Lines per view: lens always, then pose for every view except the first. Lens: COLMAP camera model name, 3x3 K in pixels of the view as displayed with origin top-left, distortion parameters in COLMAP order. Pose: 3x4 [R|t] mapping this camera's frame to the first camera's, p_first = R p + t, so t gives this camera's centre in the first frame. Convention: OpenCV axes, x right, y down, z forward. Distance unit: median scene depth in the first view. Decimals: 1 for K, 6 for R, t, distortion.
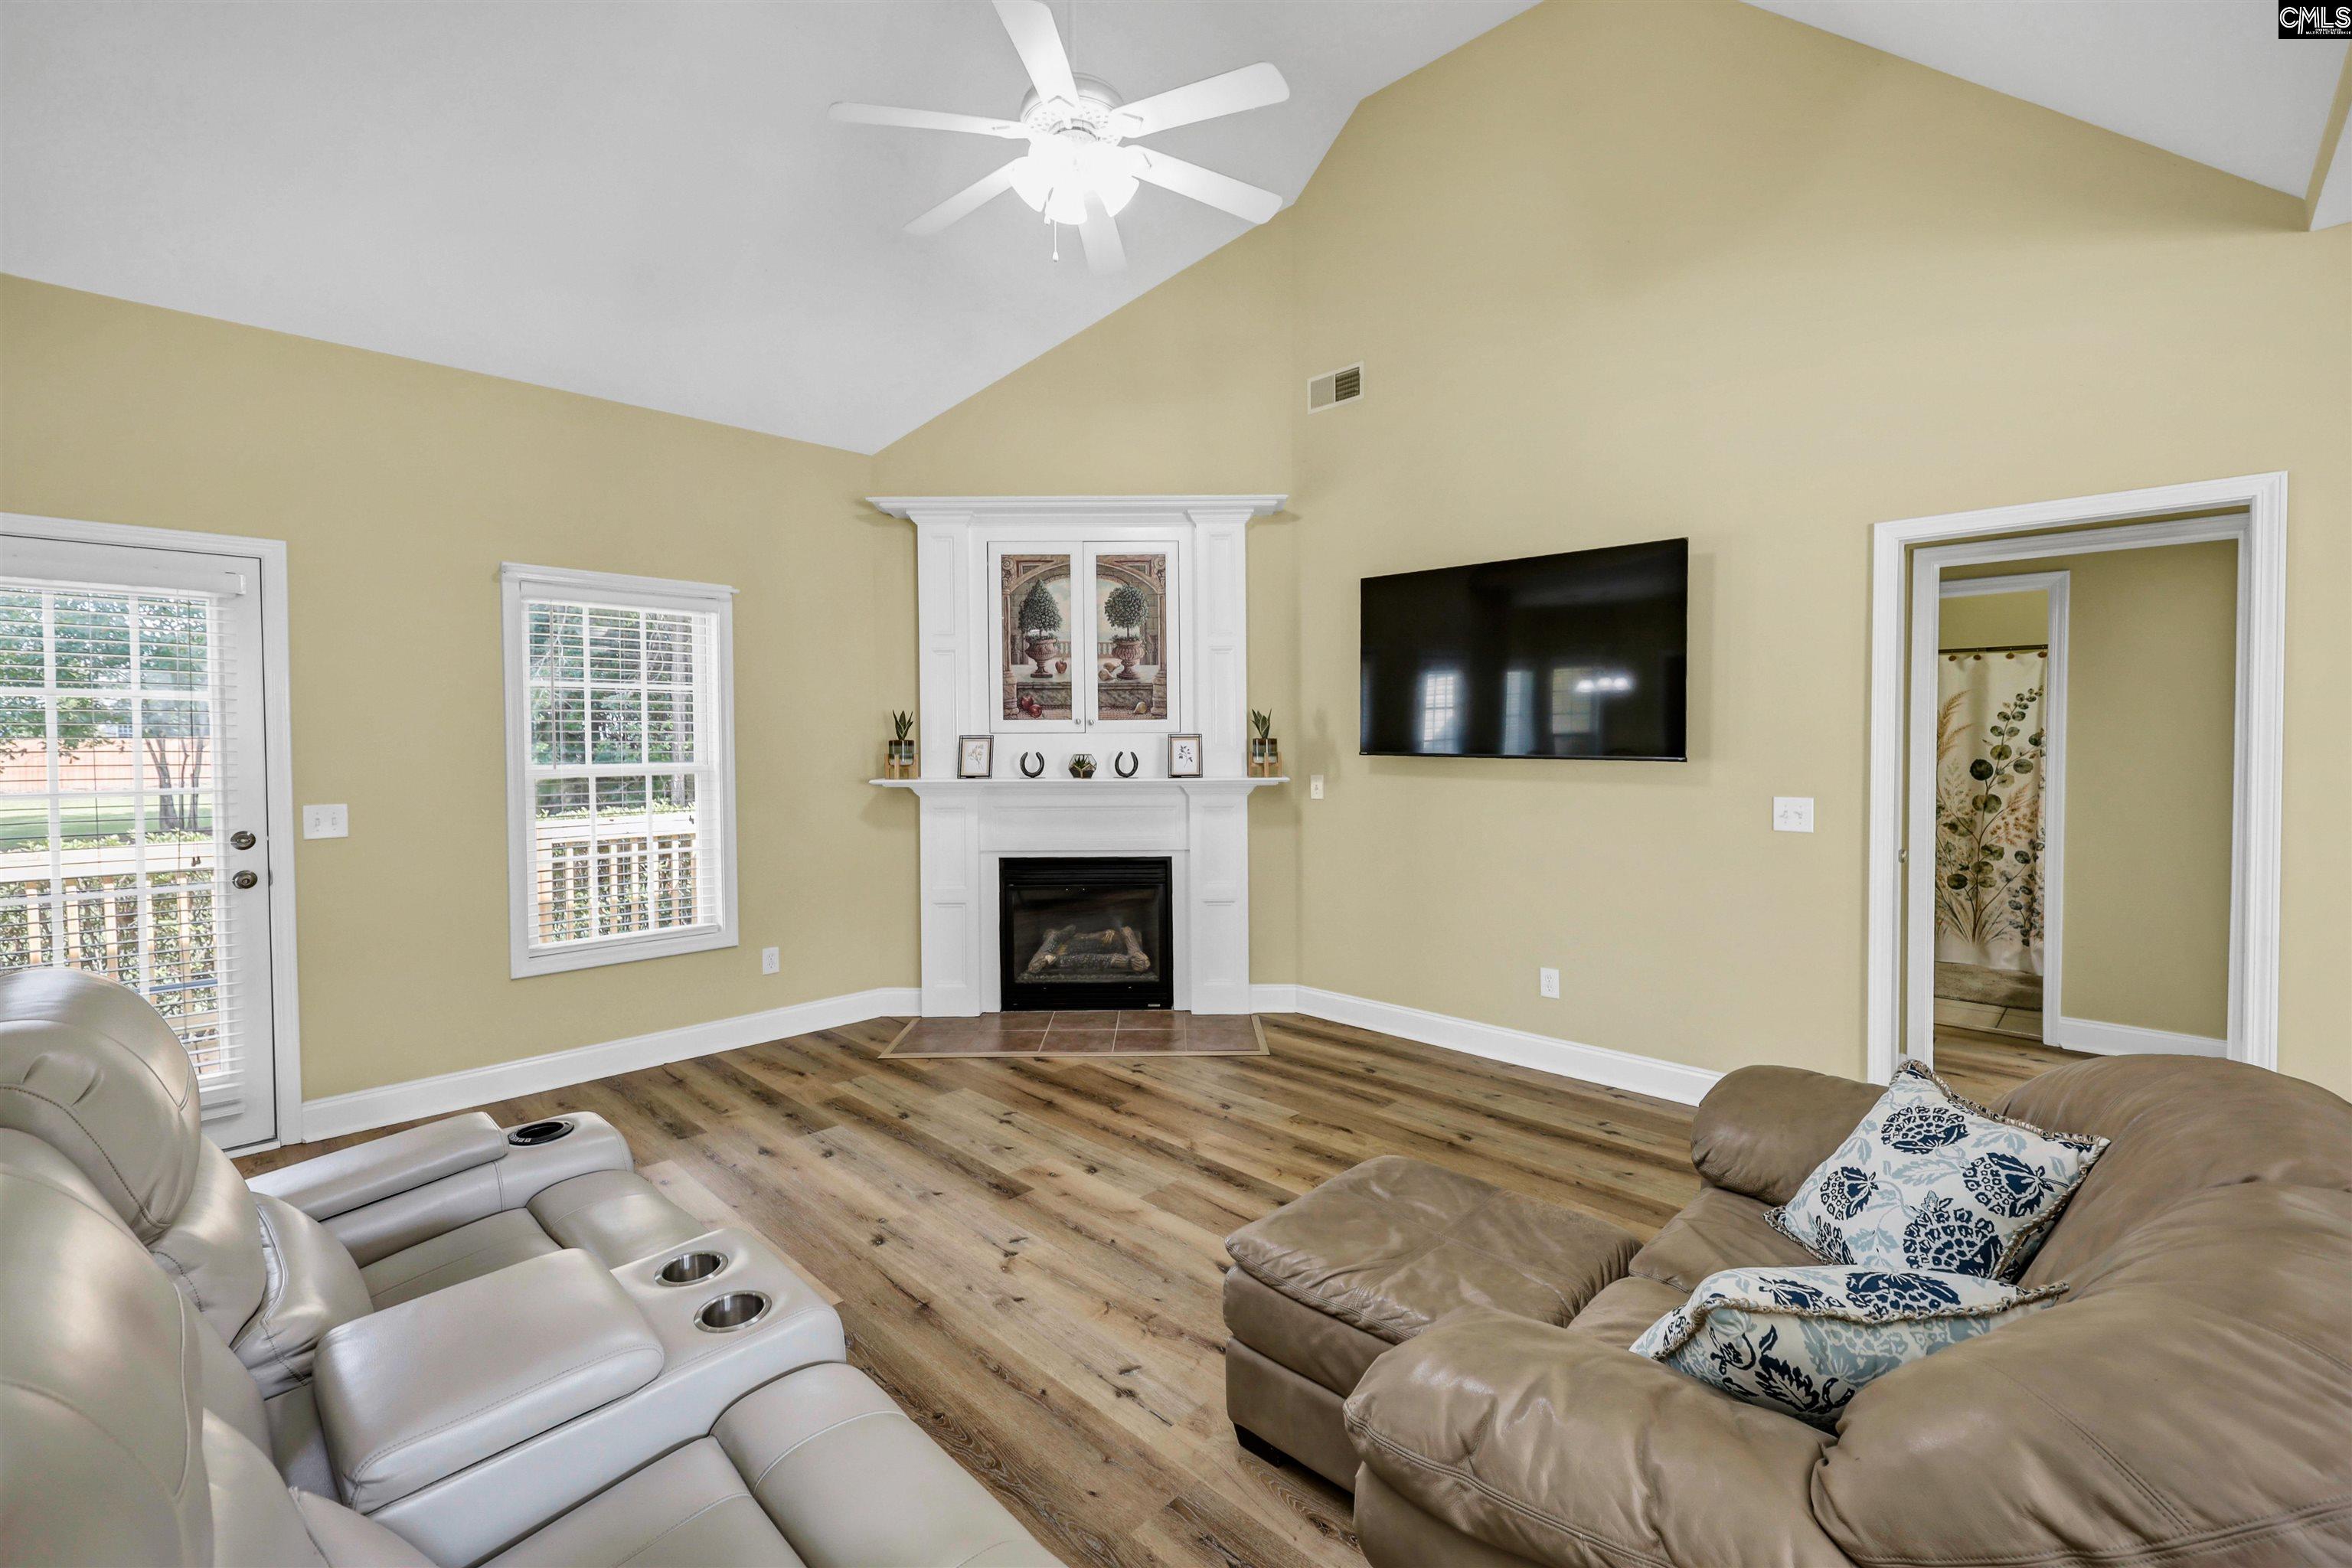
lens RADIAL K [[1003.4, 0, 1161.8], [0, 1003.4, 763.7], [0, 0, 1]] dist [-0.001594, 0.000836]
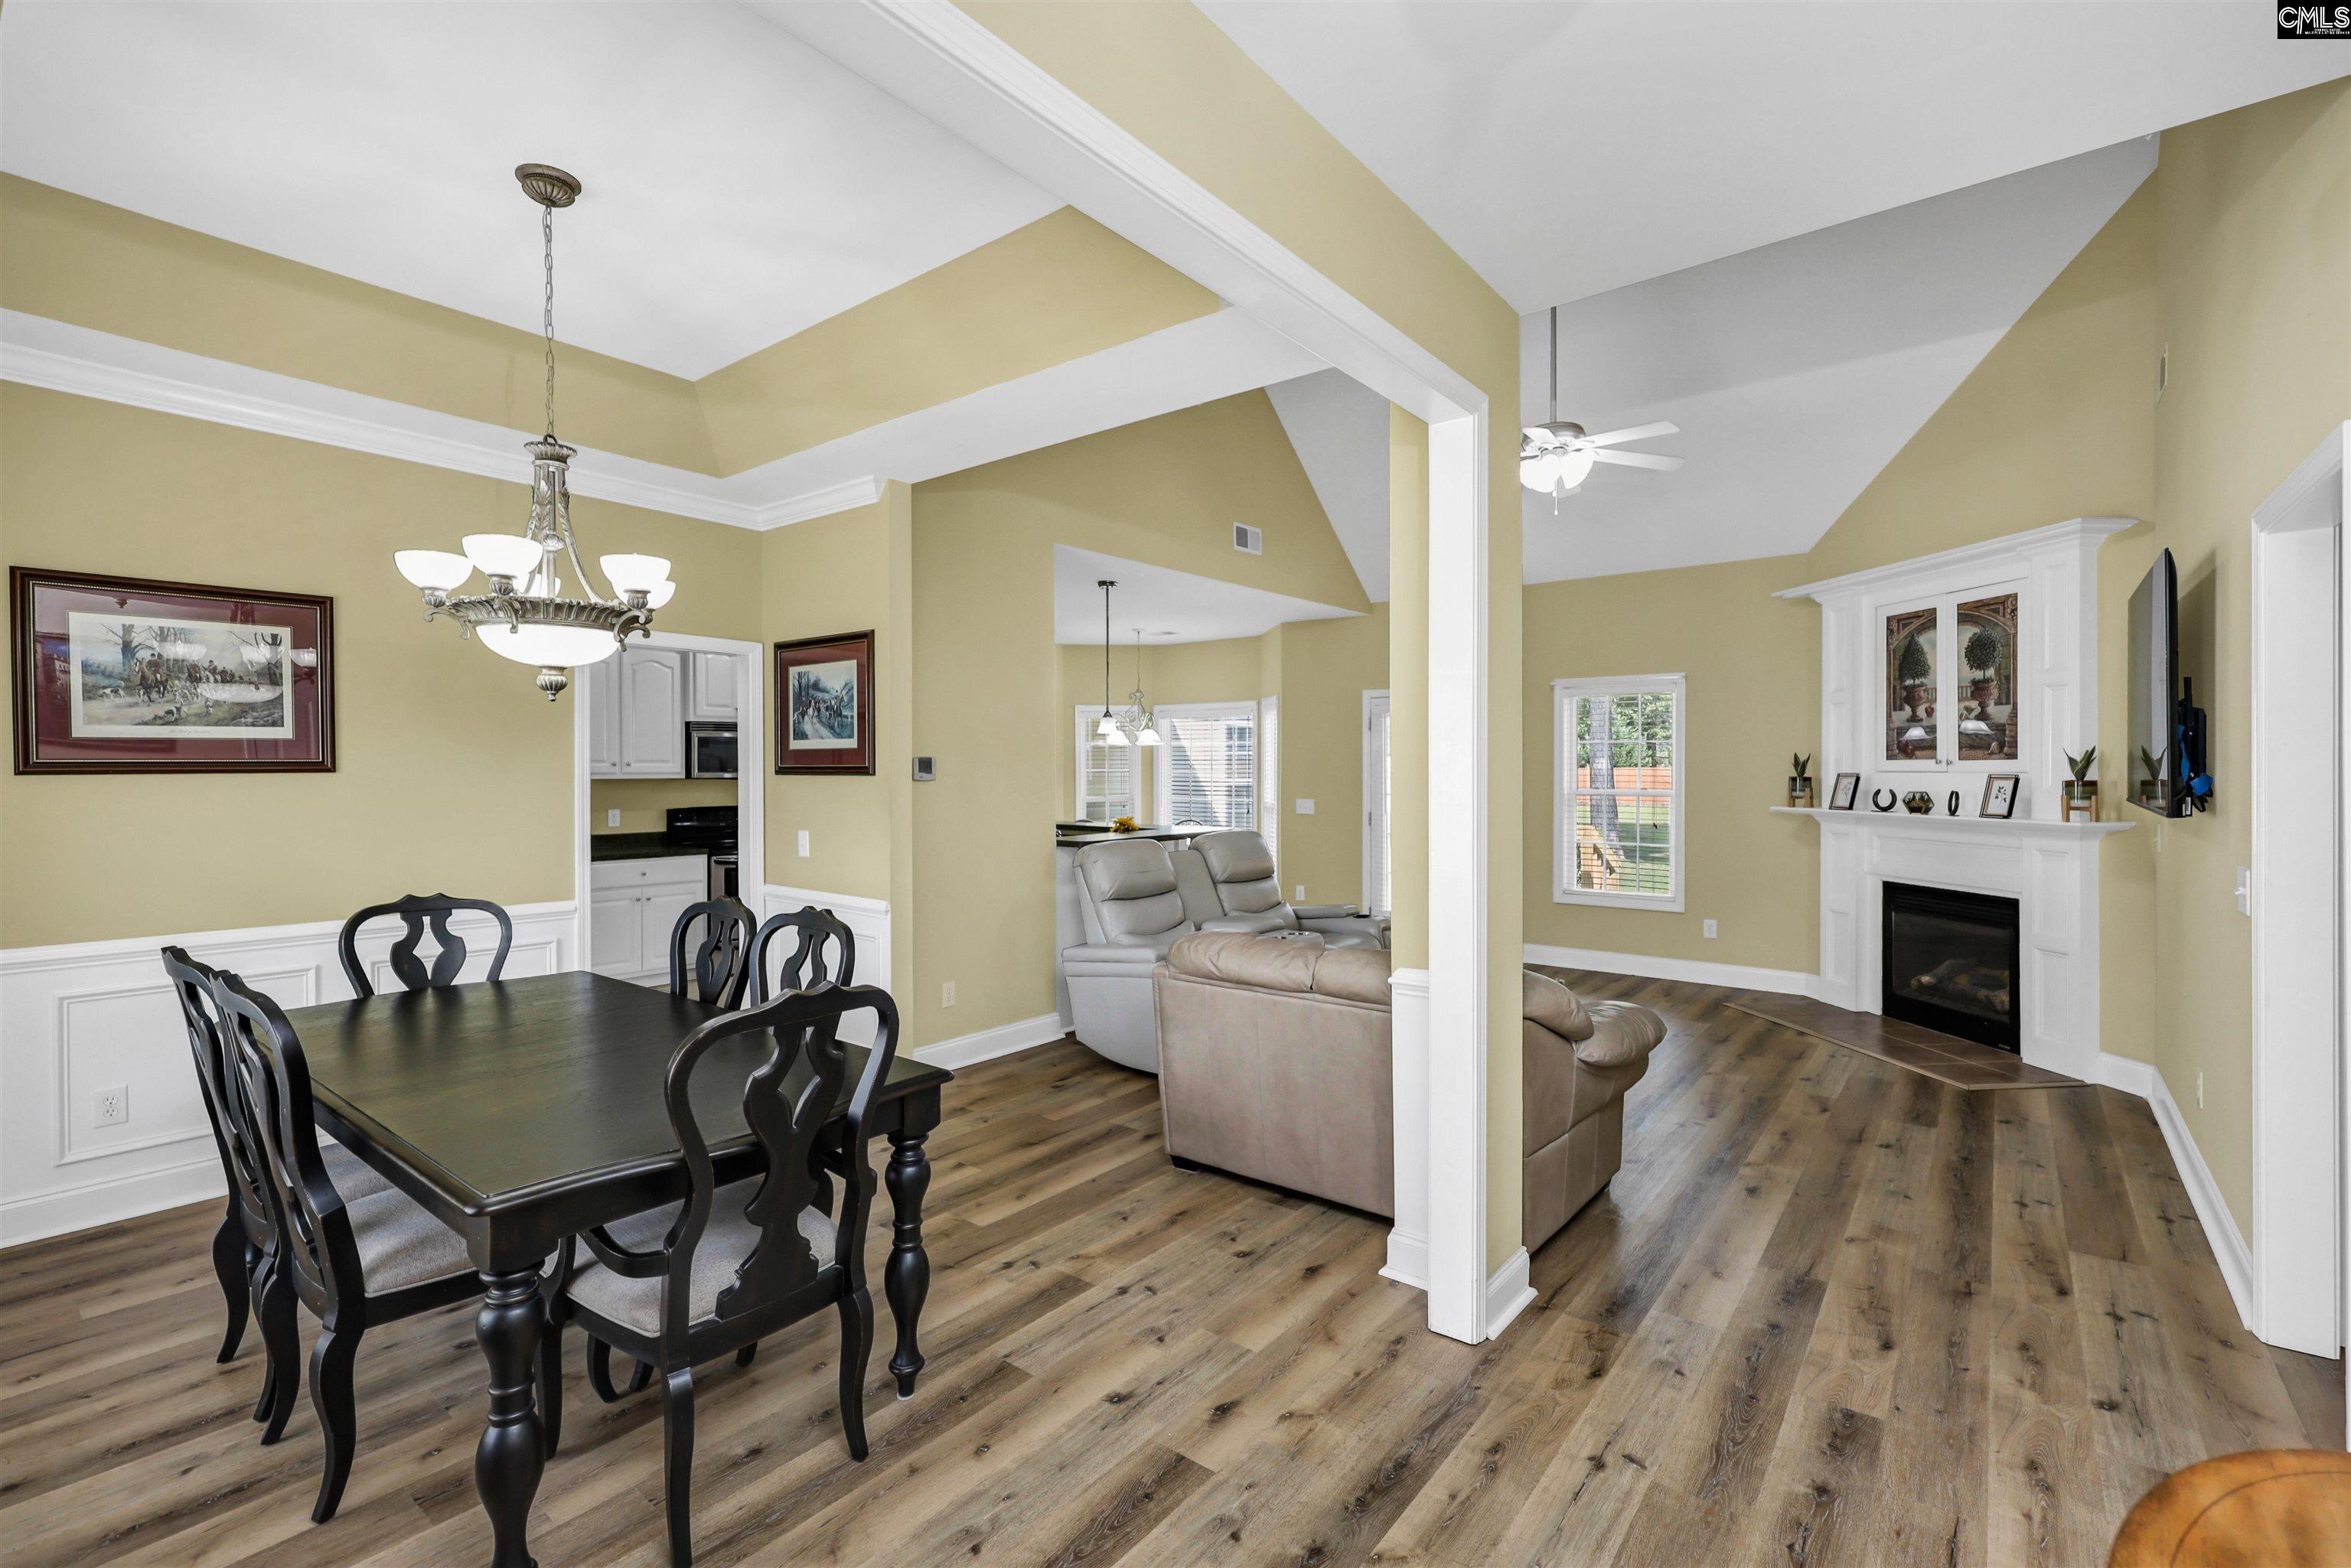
lens RADIAL K [[1050.4, 0, 1172.6], [0, 1050.4, 770.8], [0, 0, 1]] dist [-0.005594, 0.001766]
pose [[0.110790, 0.007662, -0.993814, 1.194072], [-0.026310, 0.999642, 0.004774, -0.020433], [0.993496, 0.025619, 0.110952, 0.079227]]
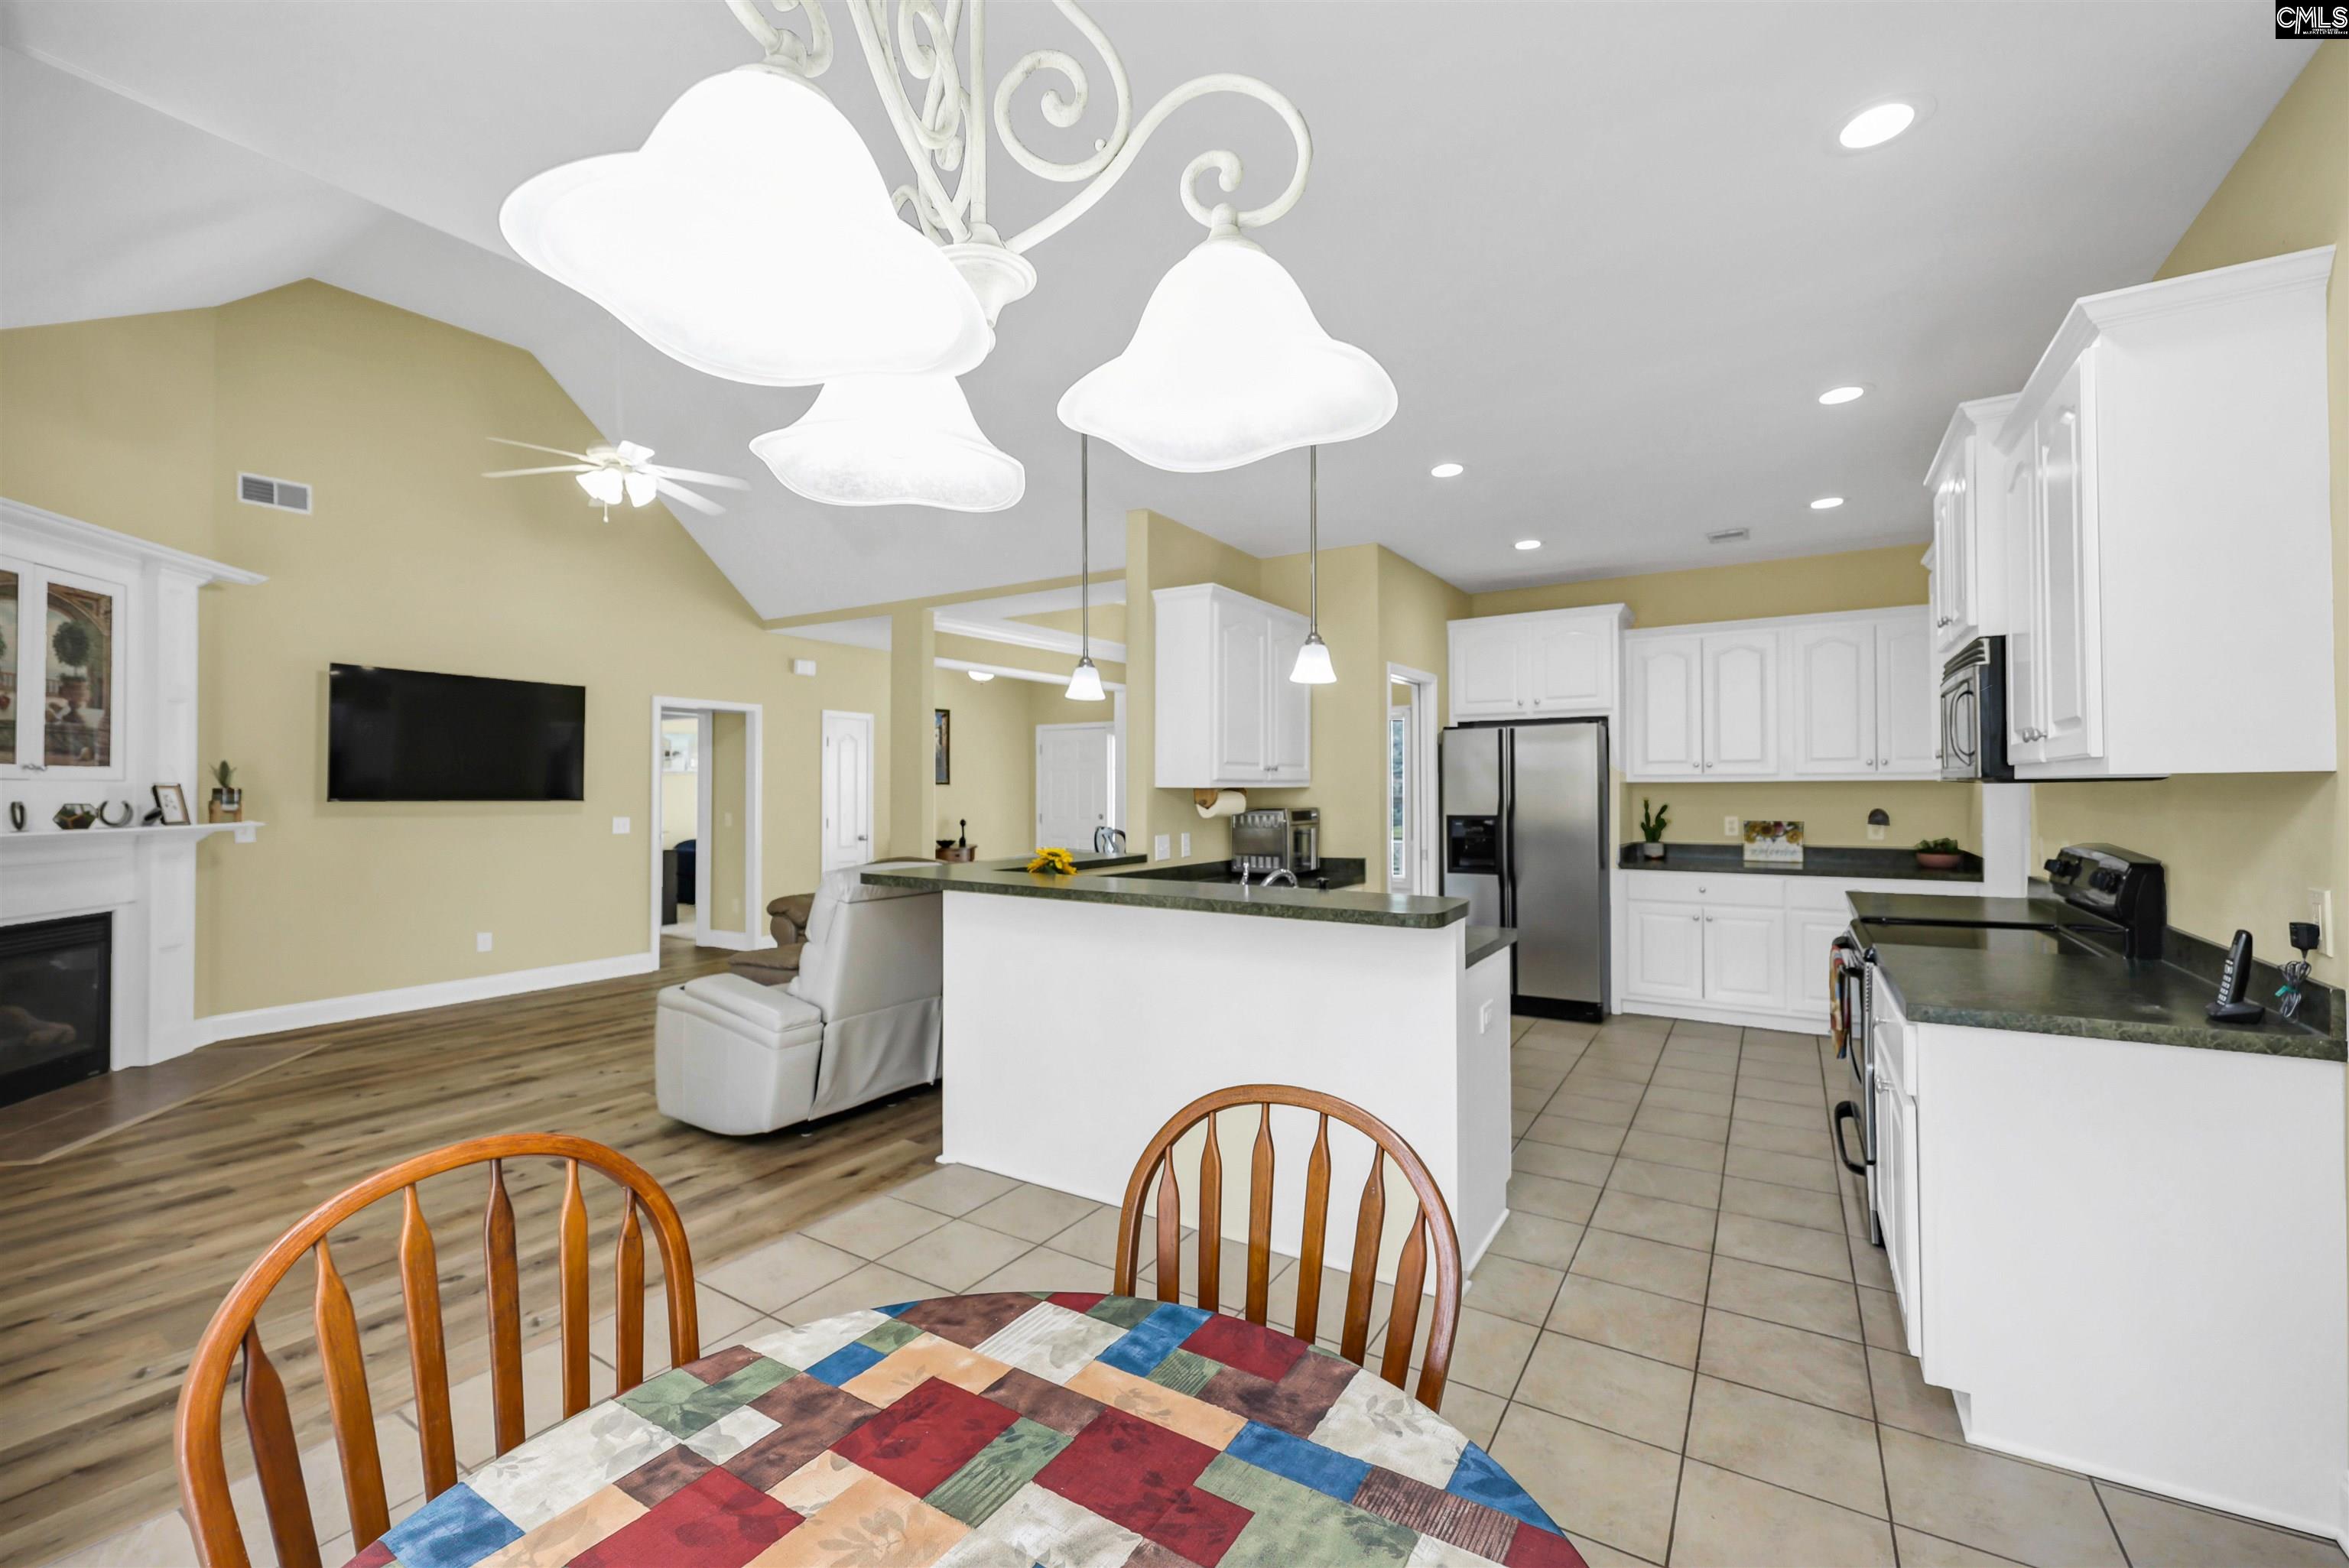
lens RADIAL K [[972.6, 0, 1163.1], [0, 972.6, 780.5], [0, 0, 1]] dist [-0.002212, -0.000535]
pose [[-0.208670, 0.015684, 0.977860, -1.417206], [0.030385, 0.999493, -0.009547, 0.010236], [-0.977514, 0.027720, -0.209041, 0.269545]]
